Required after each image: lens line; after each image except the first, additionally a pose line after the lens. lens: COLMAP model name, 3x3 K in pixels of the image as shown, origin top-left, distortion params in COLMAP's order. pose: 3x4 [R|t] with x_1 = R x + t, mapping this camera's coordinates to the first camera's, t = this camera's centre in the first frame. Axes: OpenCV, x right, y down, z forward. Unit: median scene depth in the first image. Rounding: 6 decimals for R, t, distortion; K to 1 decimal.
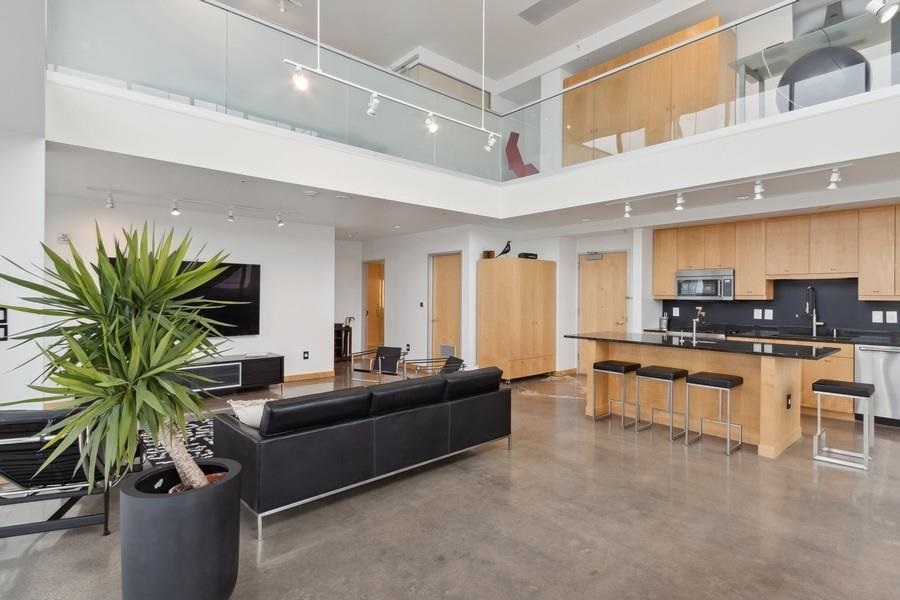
lens RADIAL K [[440.6, 0, 421.5], [0, 440.6, 292.8], [0, 0, 1]] dist [0.000204, -0.000598]
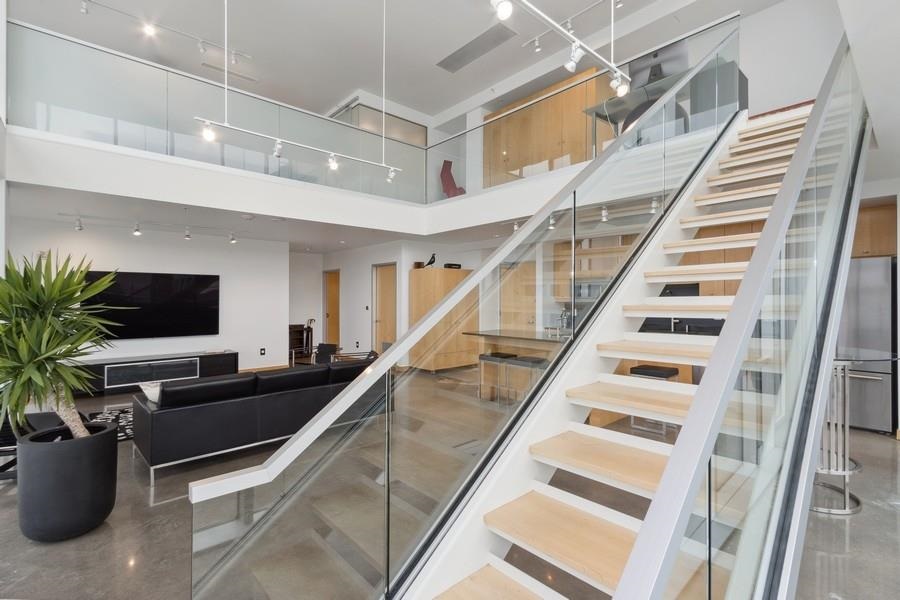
lens RADIAL K [[421.2, 0, 458.6], [0, 421.2, 294.0], [0, 0, 1]] dist [0.010384, -0.003063]
pose [[0.999923, -0.007417, 0.009926, 0.249489], [0.007466, 0.999960, -0.004937, -0.002929], [-0.009889, 0.005011, 0.999939, -0.132332]]
